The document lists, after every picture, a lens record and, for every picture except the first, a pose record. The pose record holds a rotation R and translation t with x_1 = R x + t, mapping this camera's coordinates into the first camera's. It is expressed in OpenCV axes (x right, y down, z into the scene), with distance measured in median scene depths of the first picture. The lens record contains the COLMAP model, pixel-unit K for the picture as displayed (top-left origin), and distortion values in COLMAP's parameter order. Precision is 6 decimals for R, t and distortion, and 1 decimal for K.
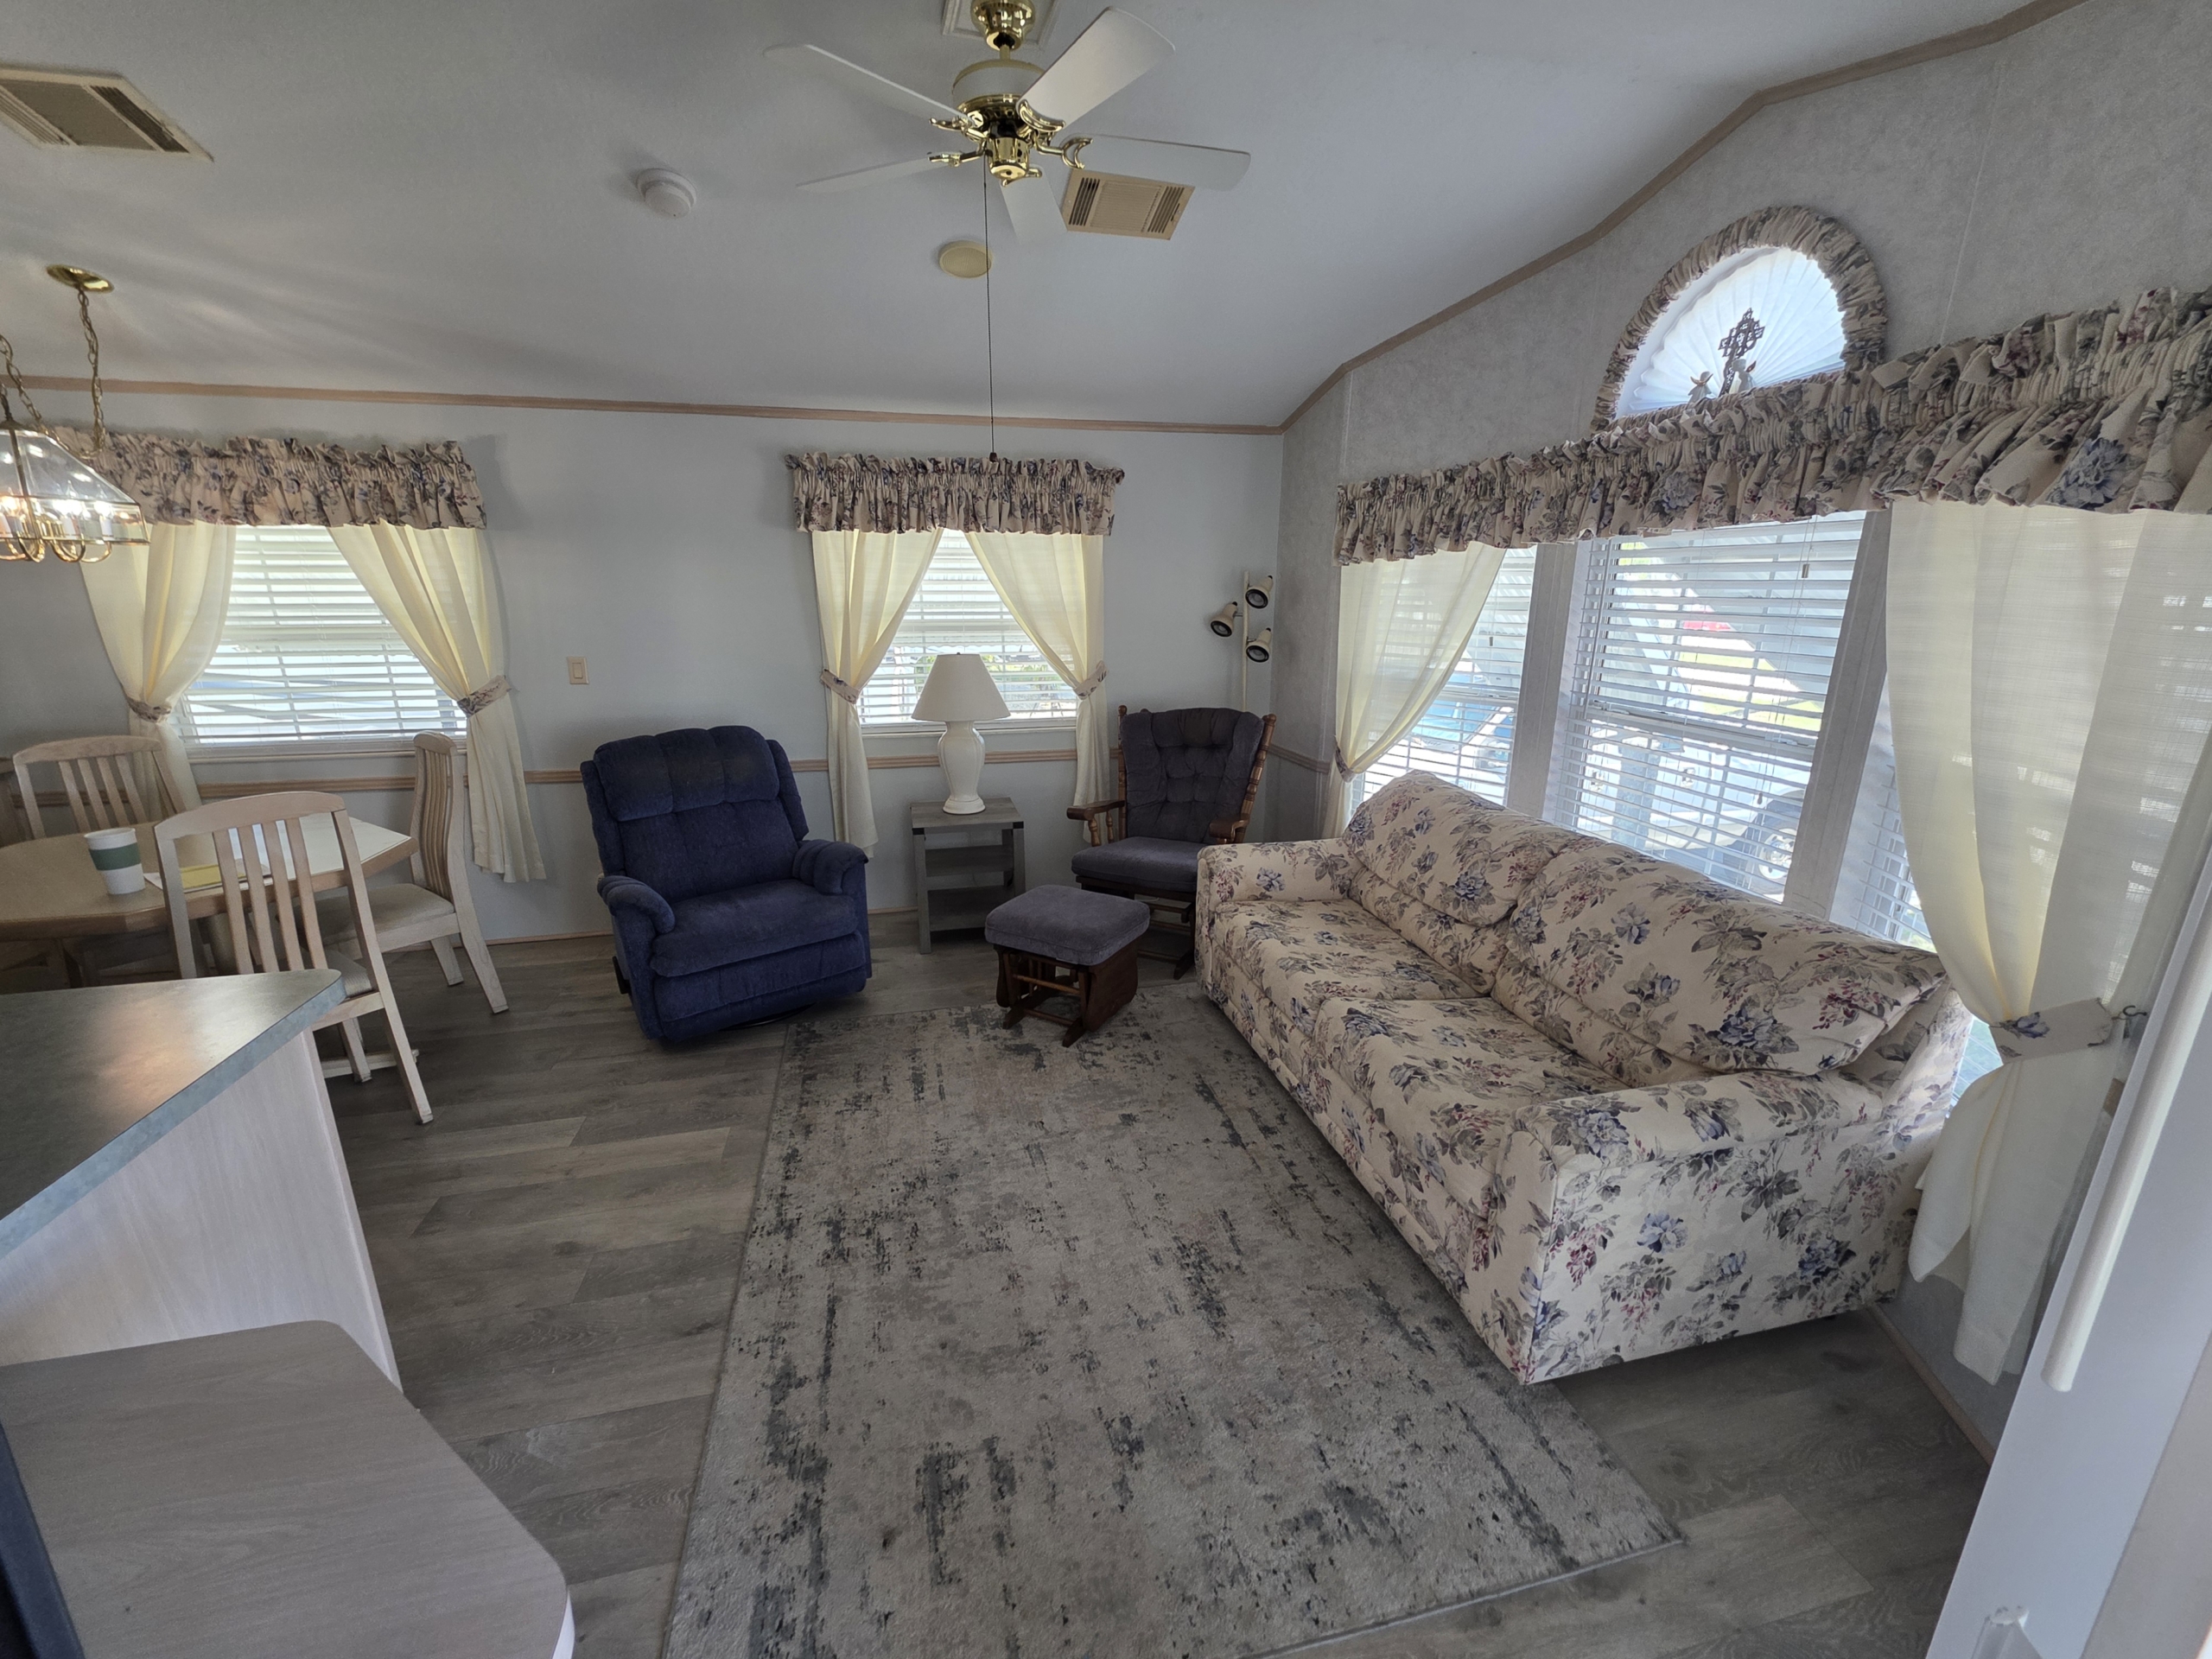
lens RADIAL K [[883.9, 0, 1105.3], [0, 883.9, 826.7], [0, 0, 1]] dist [0.002248, 0.000172]
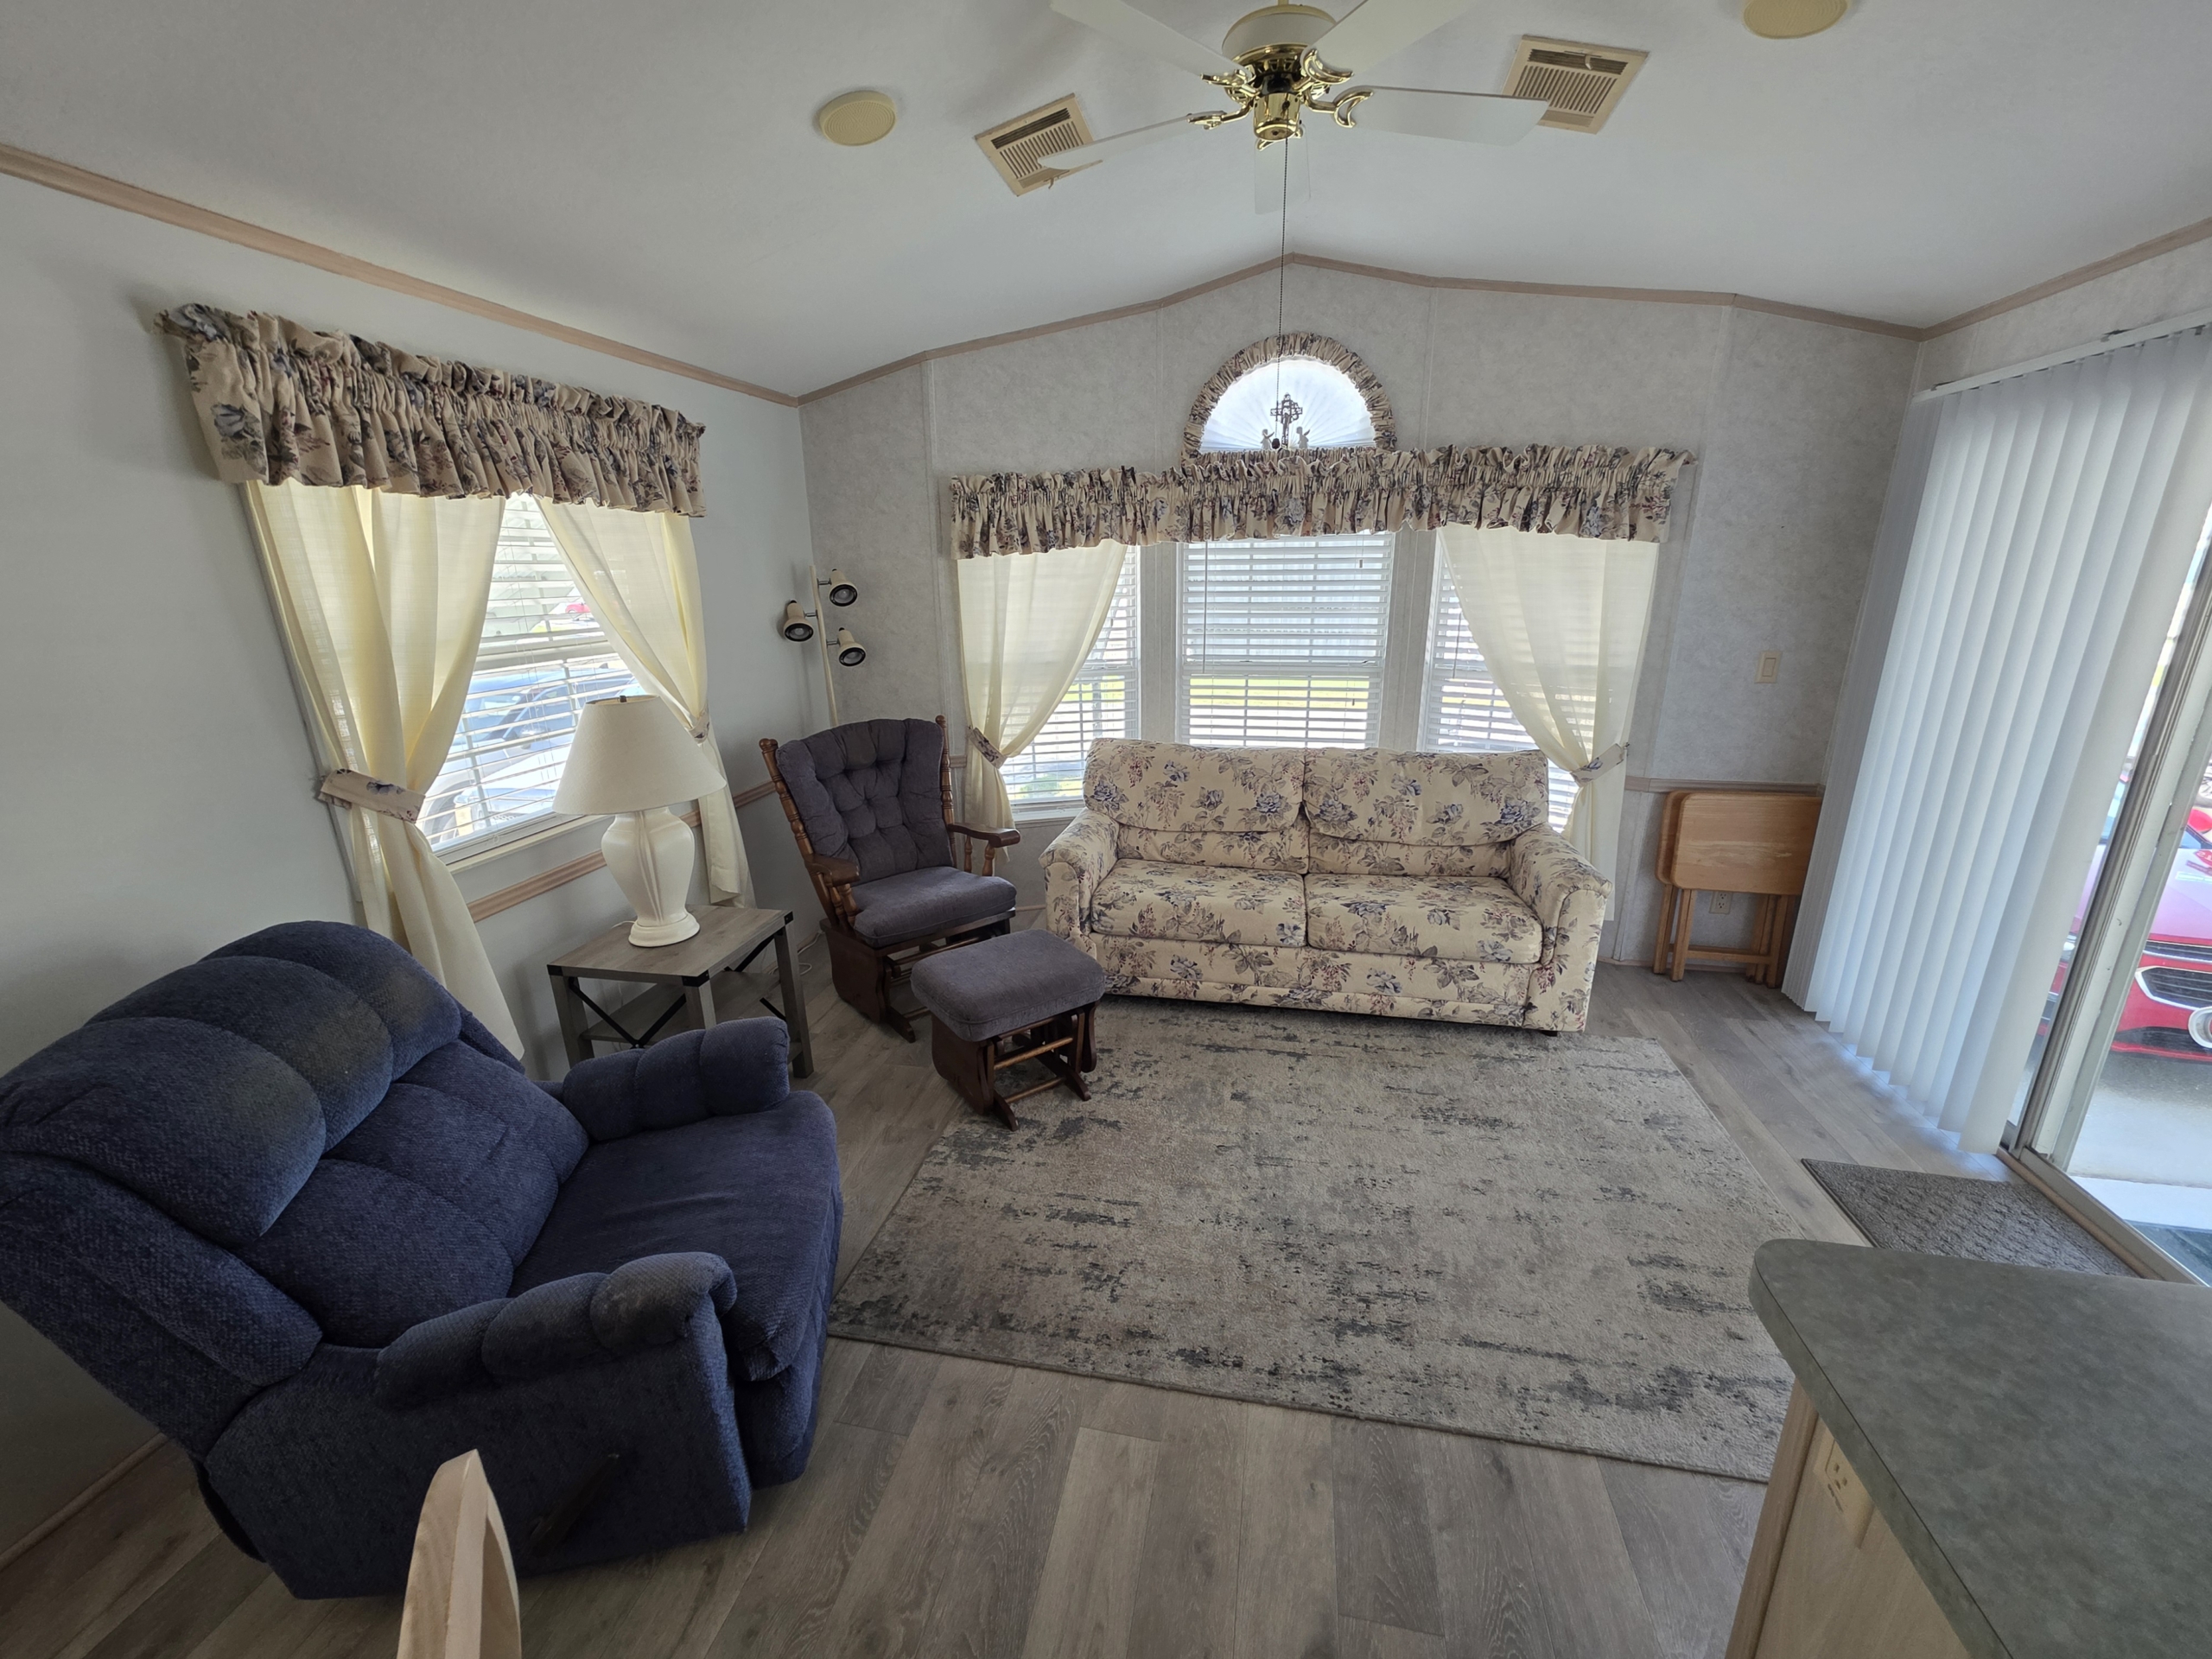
lens RADIAL K [[924.2, 0, 1026.5], [0, 924.2, 840.3], [0, 0, 1]] dist [0.001336, 0.000265]
pose [[0.418550, -0.264947, 0.868688, -0.855970], [0.252752, 0.952695, 0.168788, -0.183619], [-0.872315, 0.148917, 0.465716, 0.610152]]
